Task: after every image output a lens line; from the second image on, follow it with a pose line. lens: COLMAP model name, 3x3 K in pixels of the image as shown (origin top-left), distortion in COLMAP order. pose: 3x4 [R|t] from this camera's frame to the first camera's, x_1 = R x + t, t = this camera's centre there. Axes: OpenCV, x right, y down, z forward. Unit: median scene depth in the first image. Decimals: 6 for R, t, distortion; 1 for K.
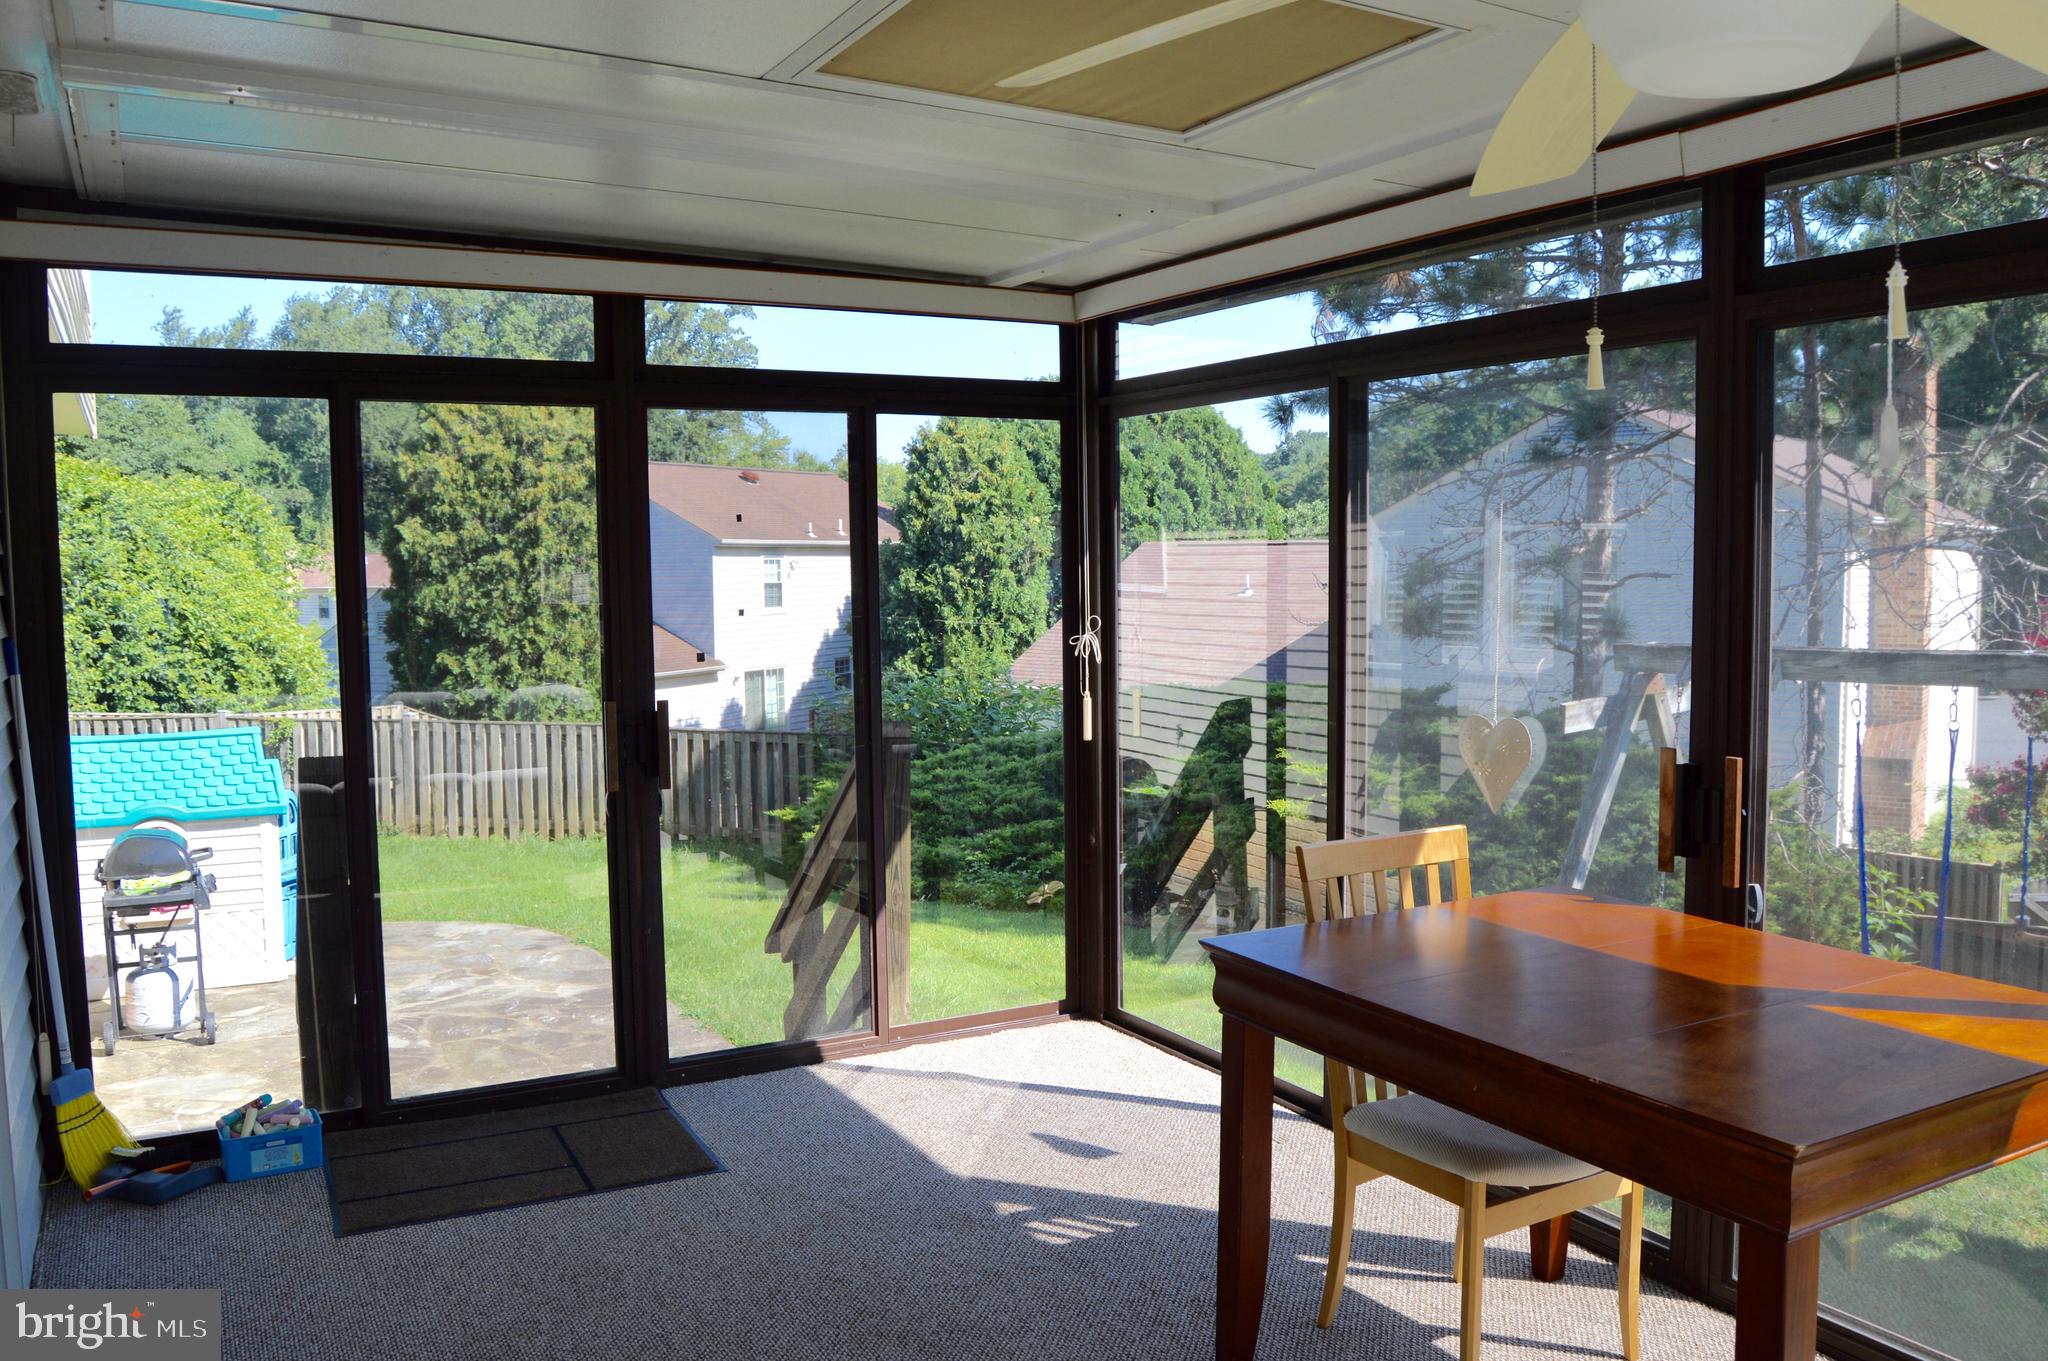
lens RADIAL K [[1631.5, 0, 1022.8], [0, 1631.5, 668.4], [0, 0, 1]] dist [-0.088729, 0.027249]
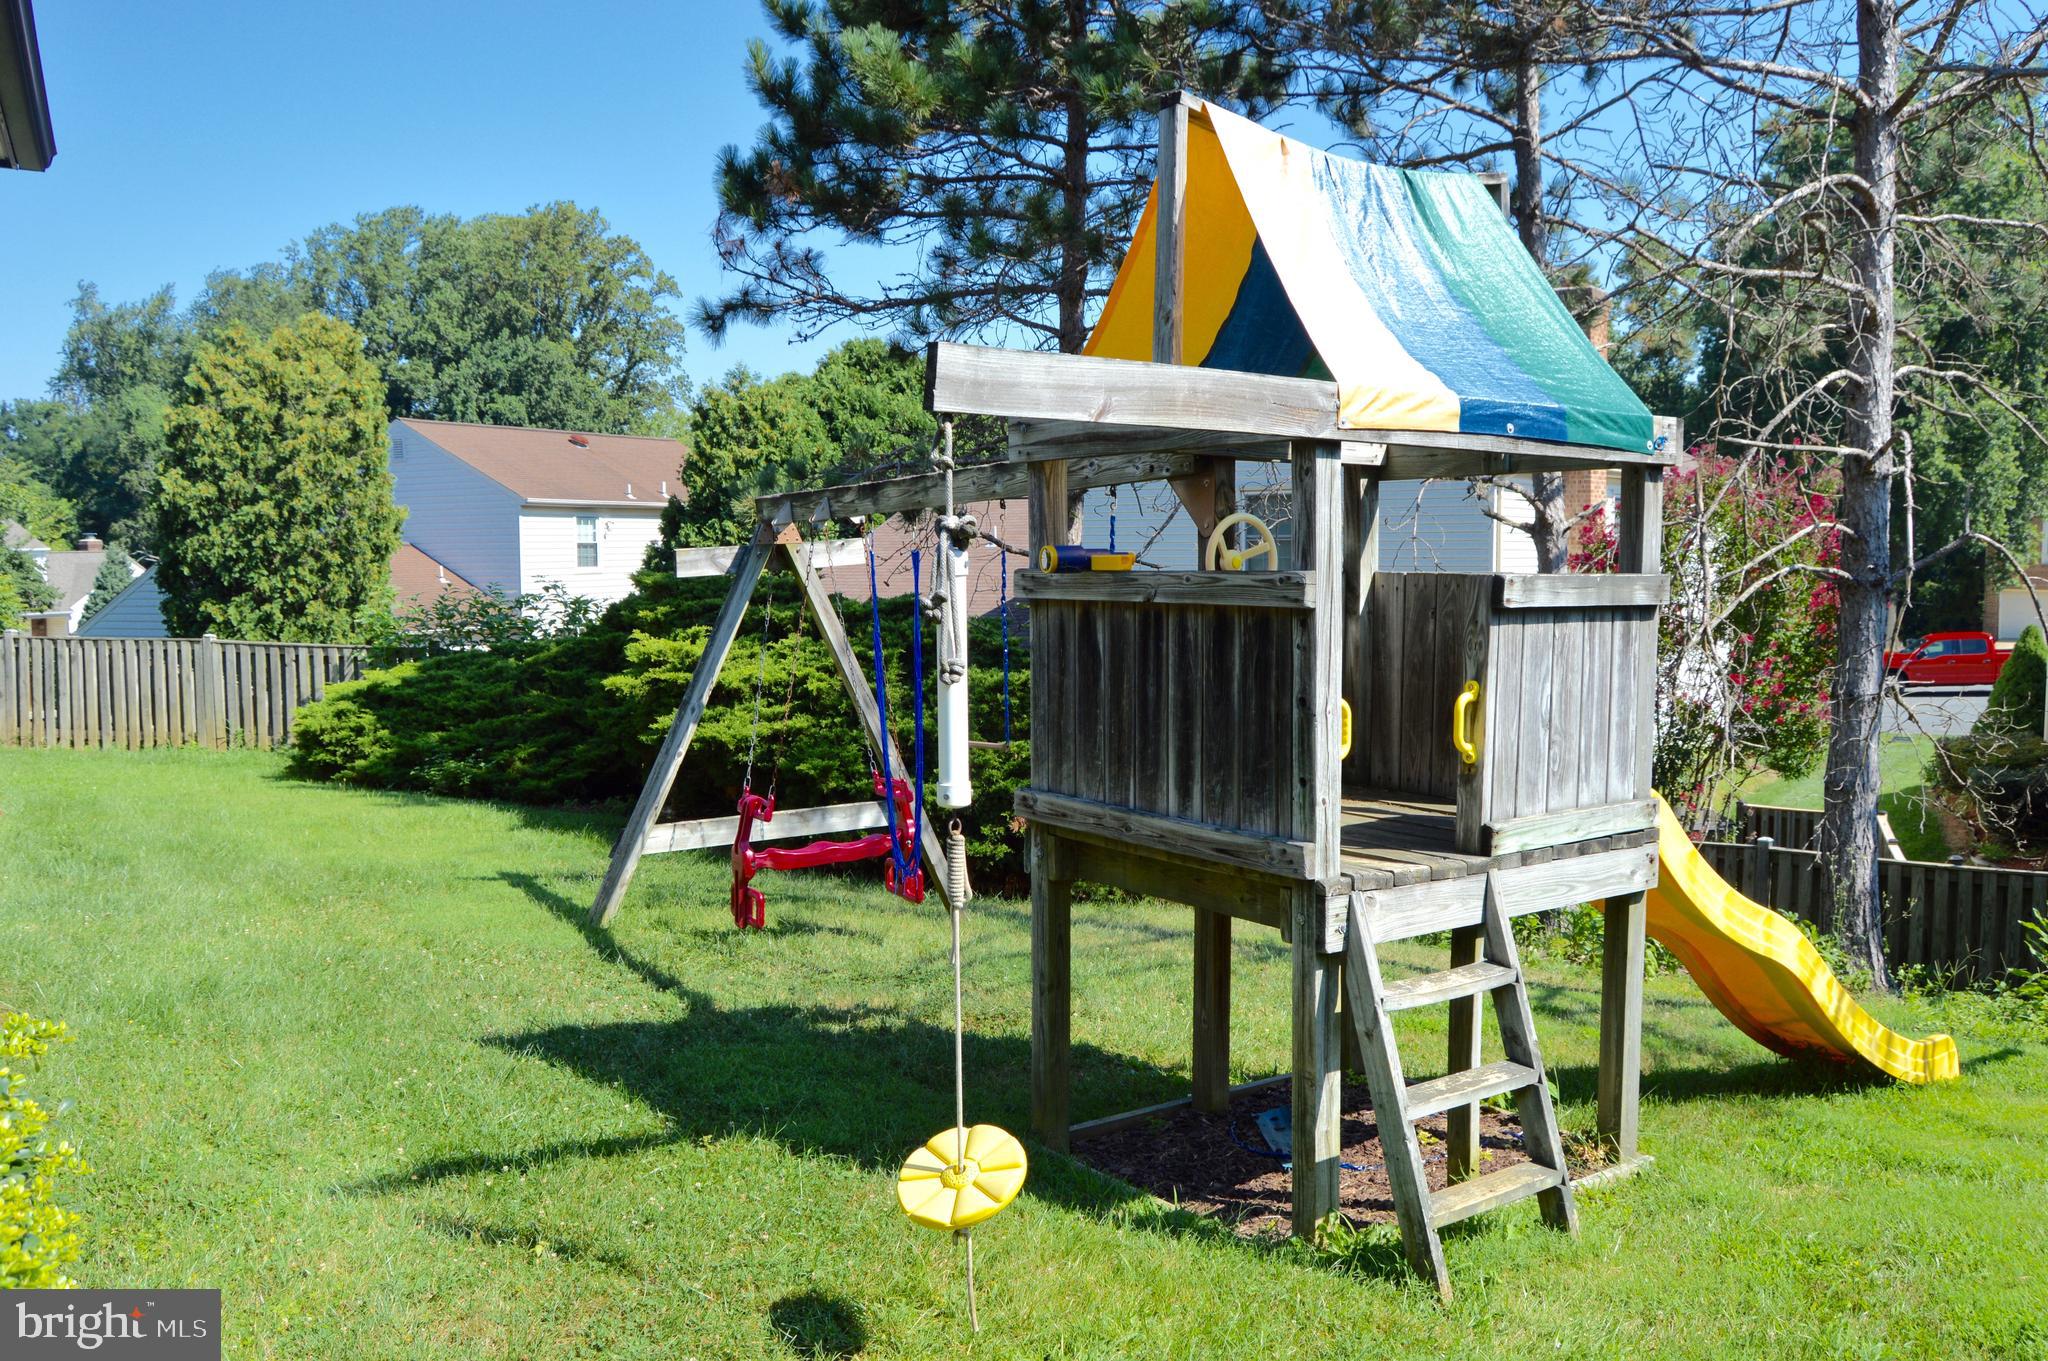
lens RADIAL K [[1631.5, 0, 1026.8], [0, 1631.5, 669.5], [0, 0, 1]] dist [-0.088729, 0.027249]
pose [[0.999845, 0.001492, 0.017570, 0.143184], [-0.001645, 0.999961, 0.008696, 0.023771], [-0.017557, -0.008724, 0.999808, -0.020743]]
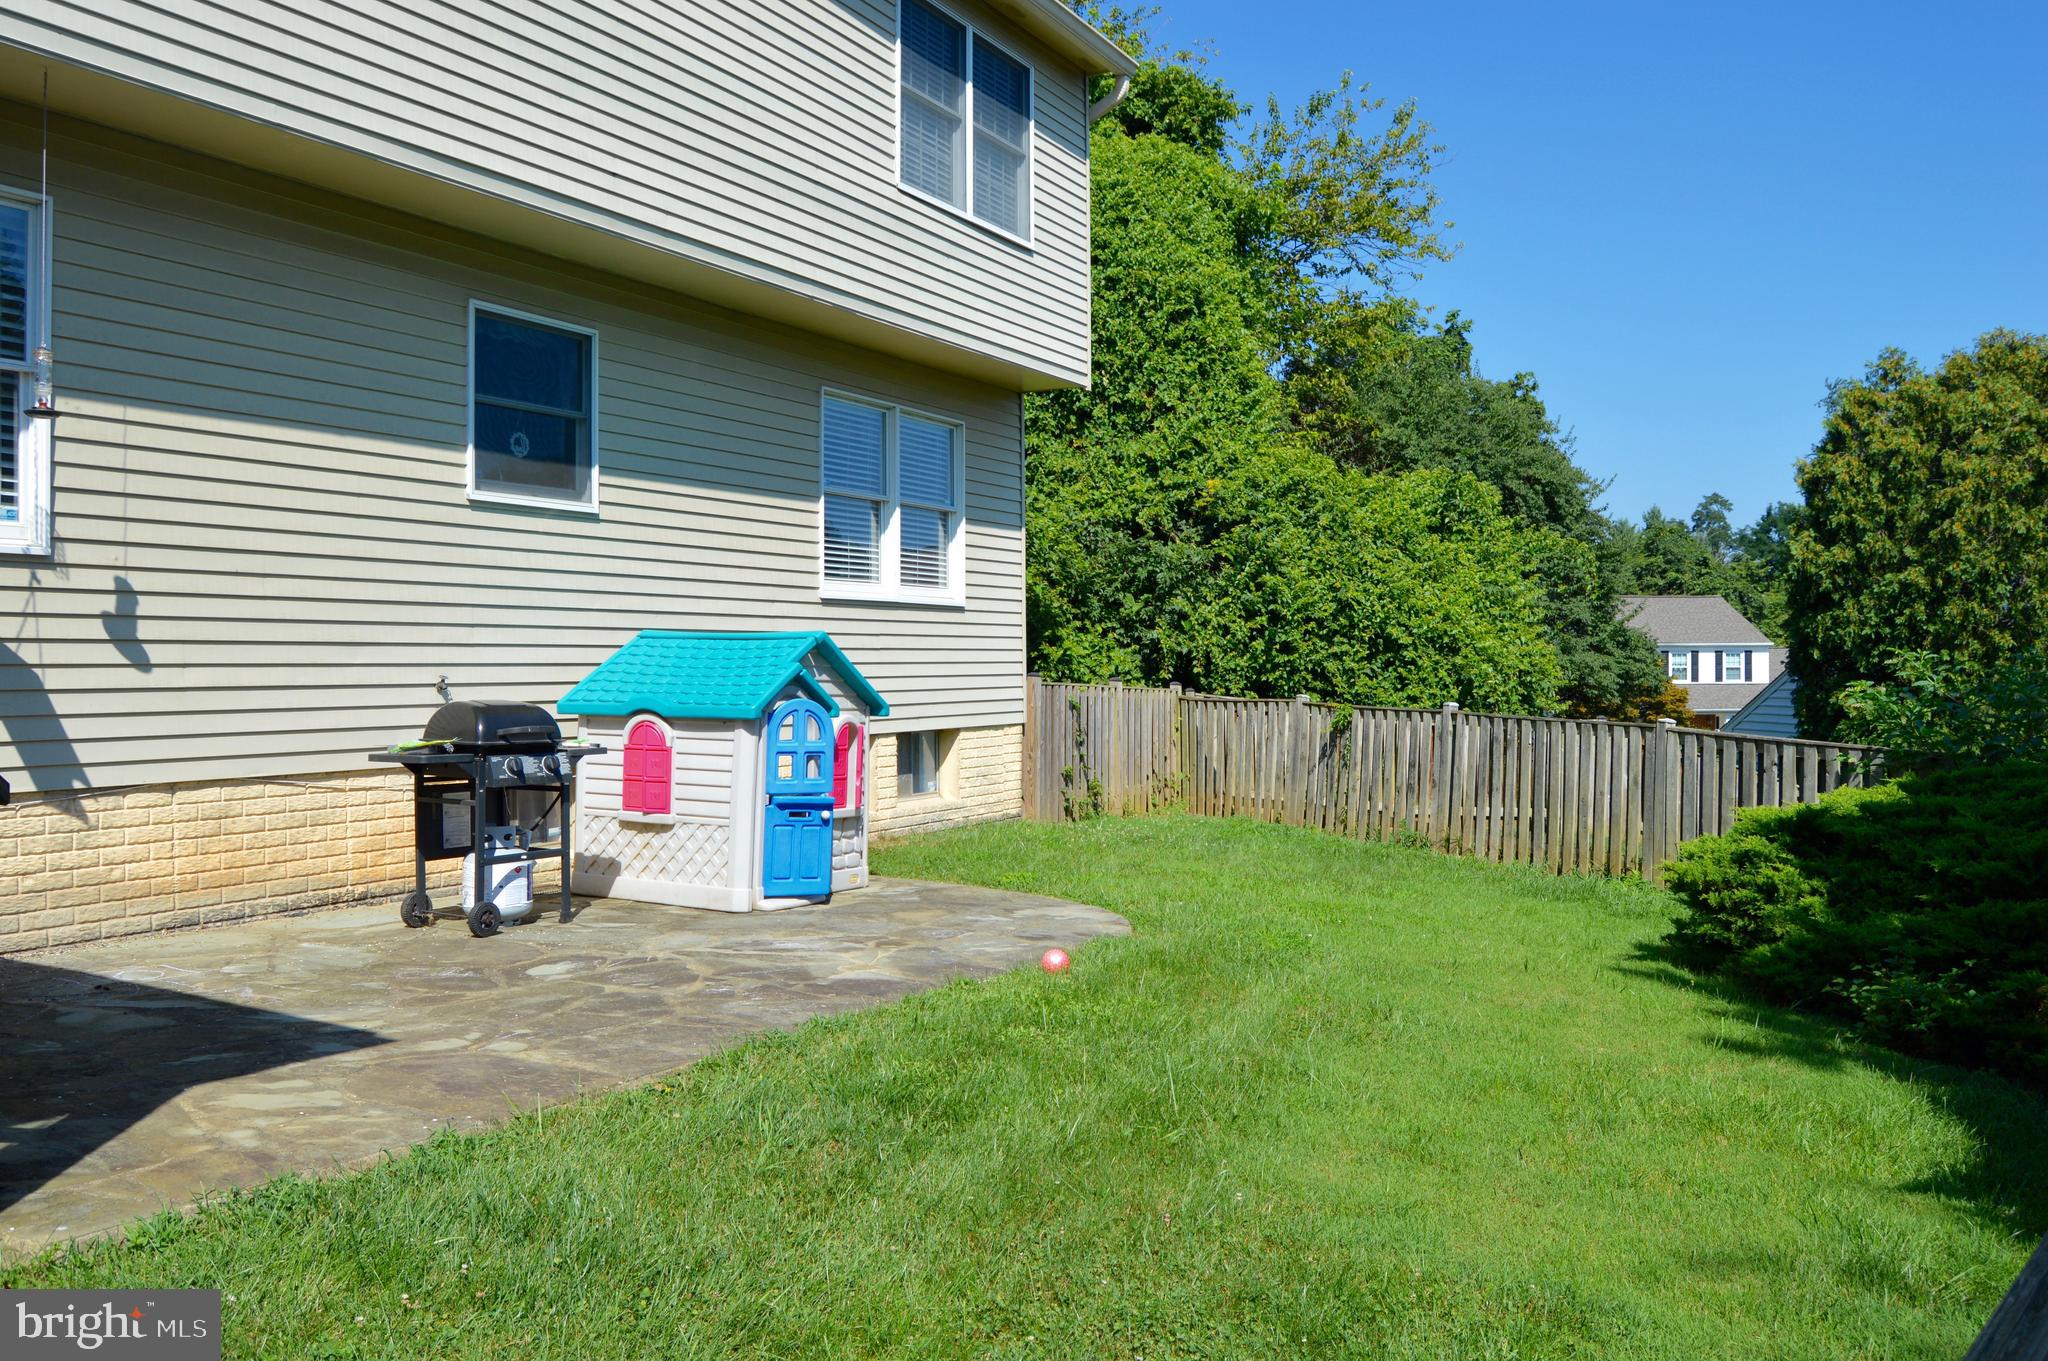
lens RADIAL K [[1631.5, 0, 1030.6], [0, 1631.5, 685.9], [0, 0, 1]] dist [-0.088729, 0.027249]
pose [[0.539957, 0.024358, -0.841340, 0.110438], [-0.062960, 0.997950, -0.011515, 0.023167], [0.839335, 0.059189, 0.540383, 0.203719]]
